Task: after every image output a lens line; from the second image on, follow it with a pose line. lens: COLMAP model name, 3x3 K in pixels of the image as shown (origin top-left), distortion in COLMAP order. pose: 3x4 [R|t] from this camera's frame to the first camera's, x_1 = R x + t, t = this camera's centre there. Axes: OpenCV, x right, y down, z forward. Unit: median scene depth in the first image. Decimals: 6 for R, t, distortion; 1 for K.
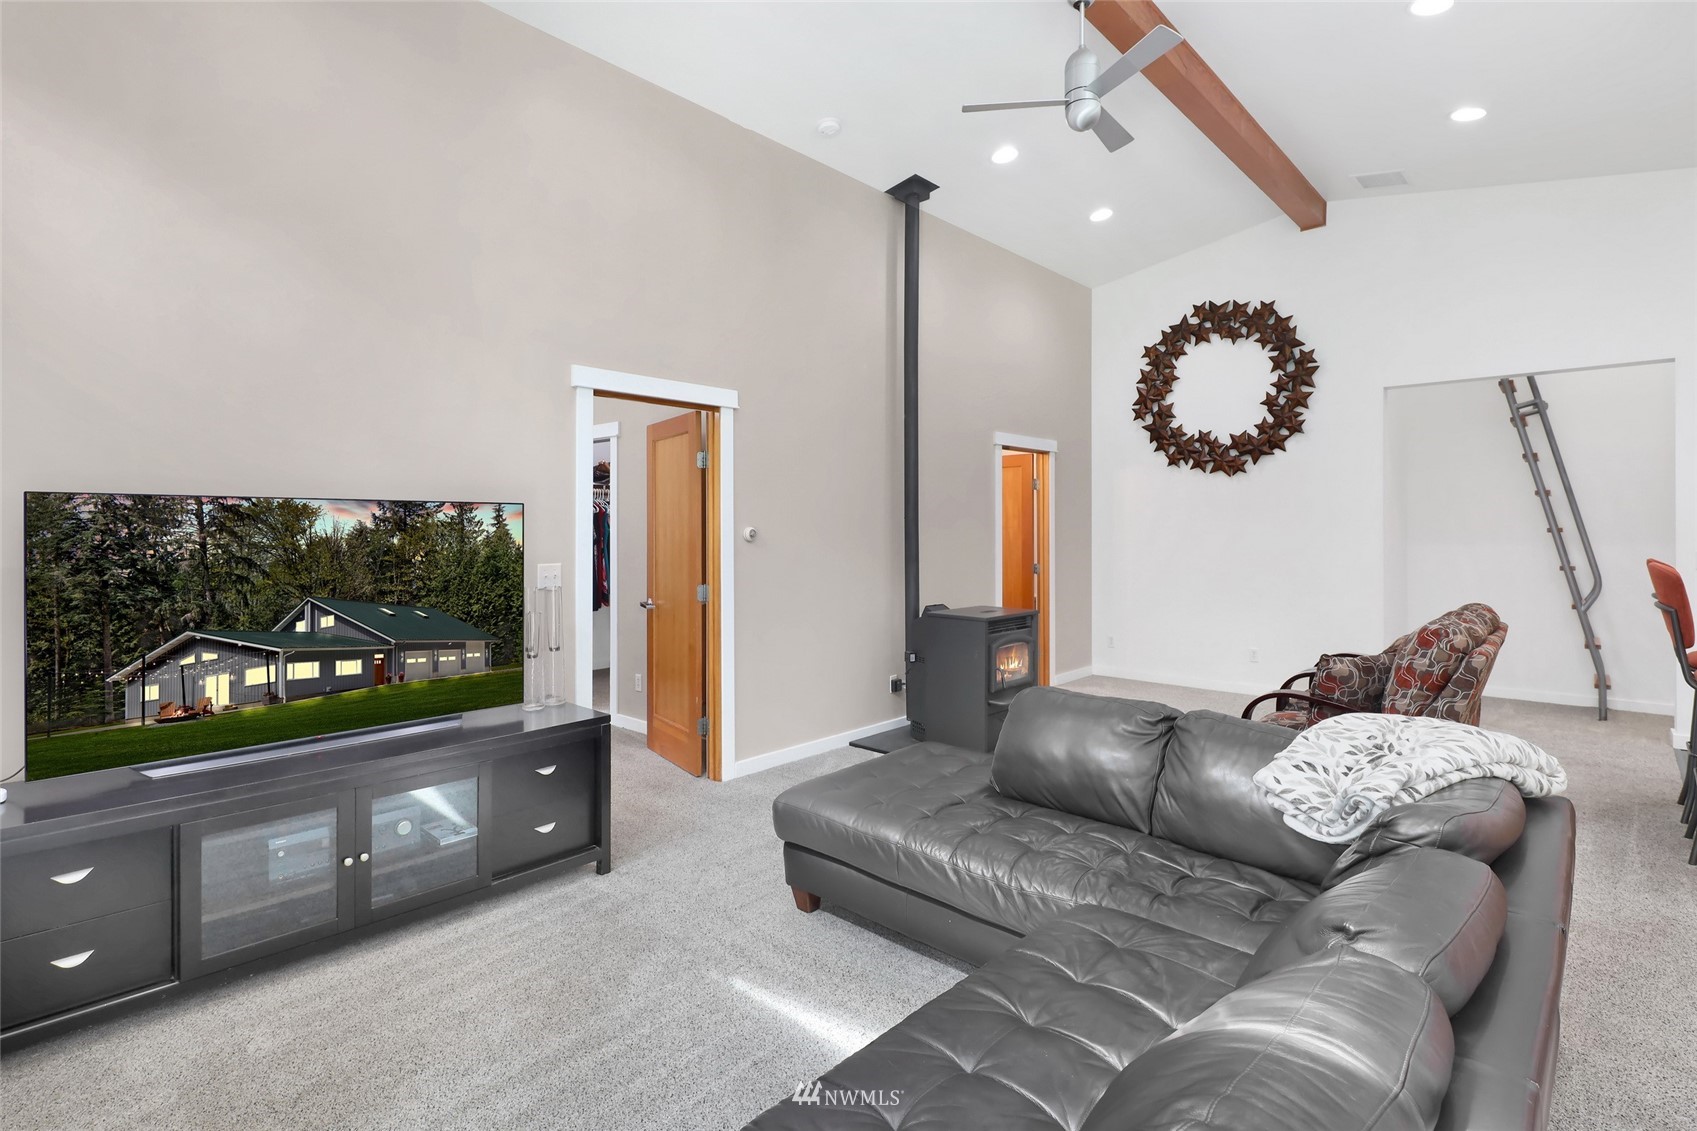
lens RADIAL K [[837.6, 0, 845.6], [0, 837.6, 493.5], [0, 0, 1]] dist [0.017657, -0.009039]
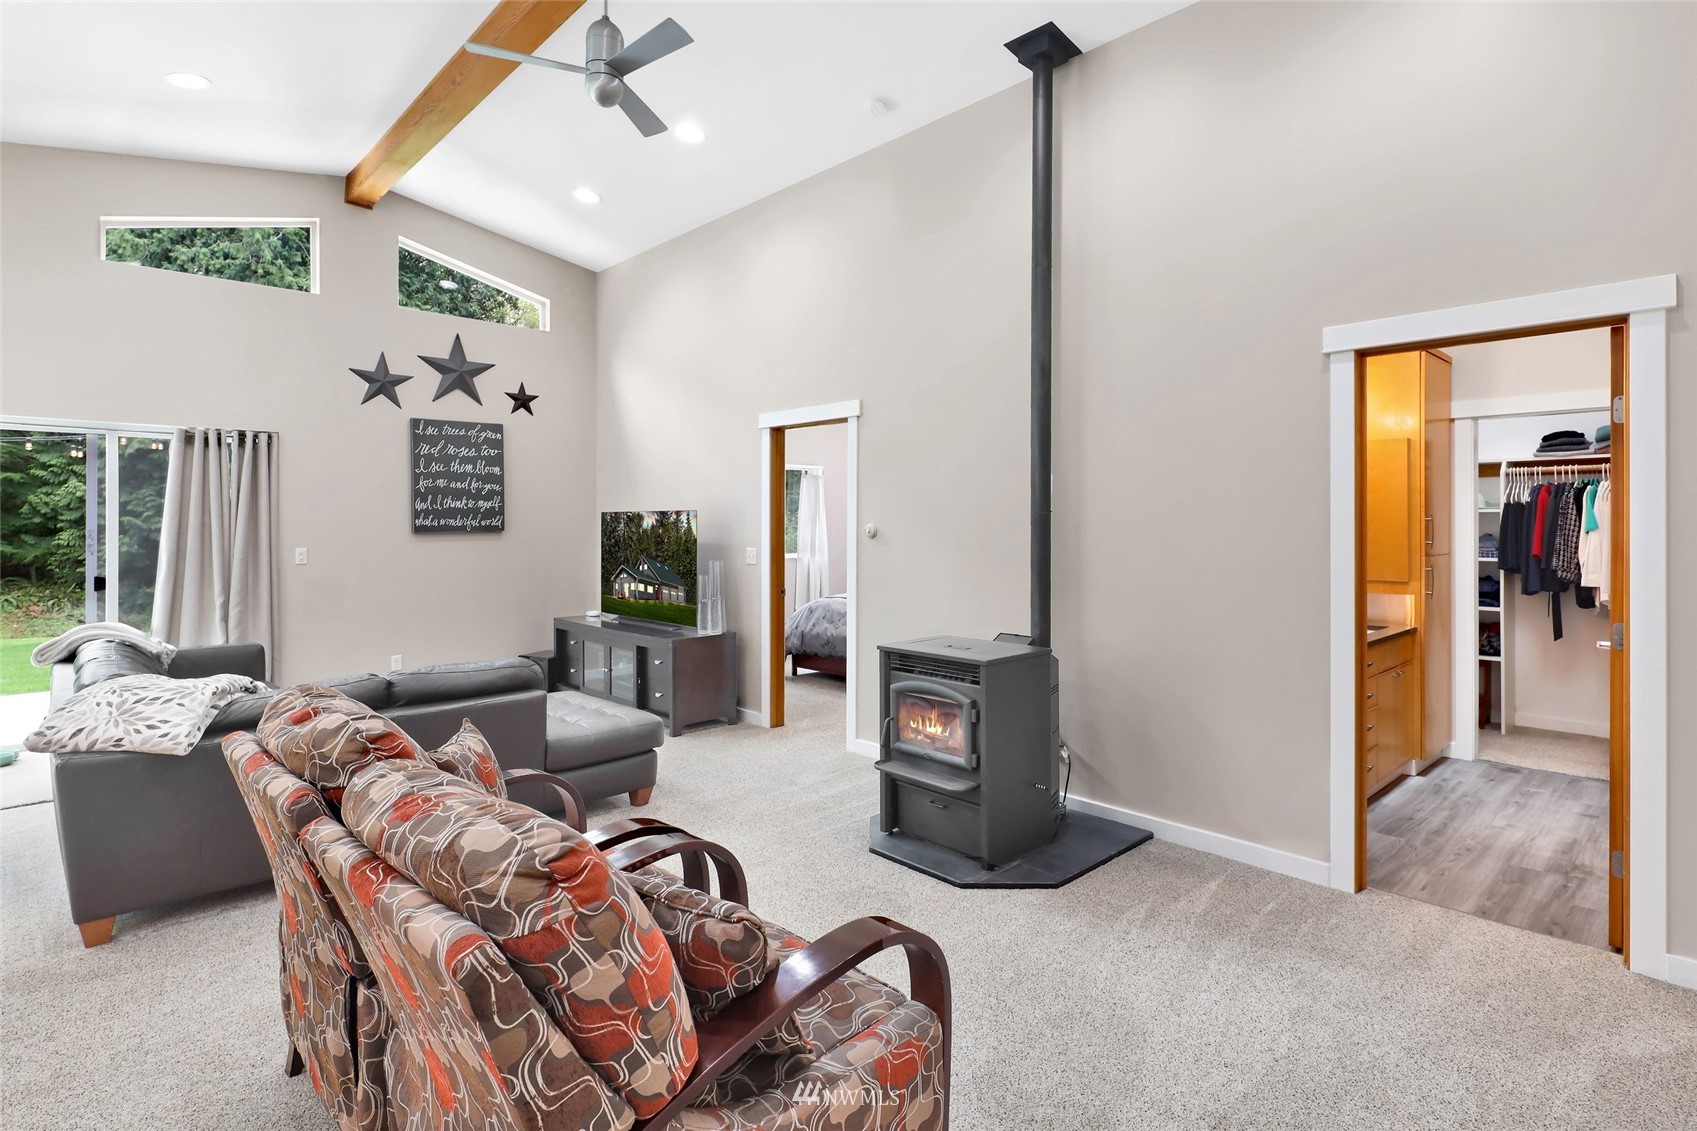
lens RADIAL K [[836.7, 0, 852.7], [0, 836.7, 525.3], [0, 0, 1]] dist [0.001815, 0.000512]
pose [[-0.092227, -0.000262, -0.995738, 1.401646], [0.037501, 0.999290, -0.003736, 0.065702], [0.995032, -0.037686, -0.092152, 1.608277]]
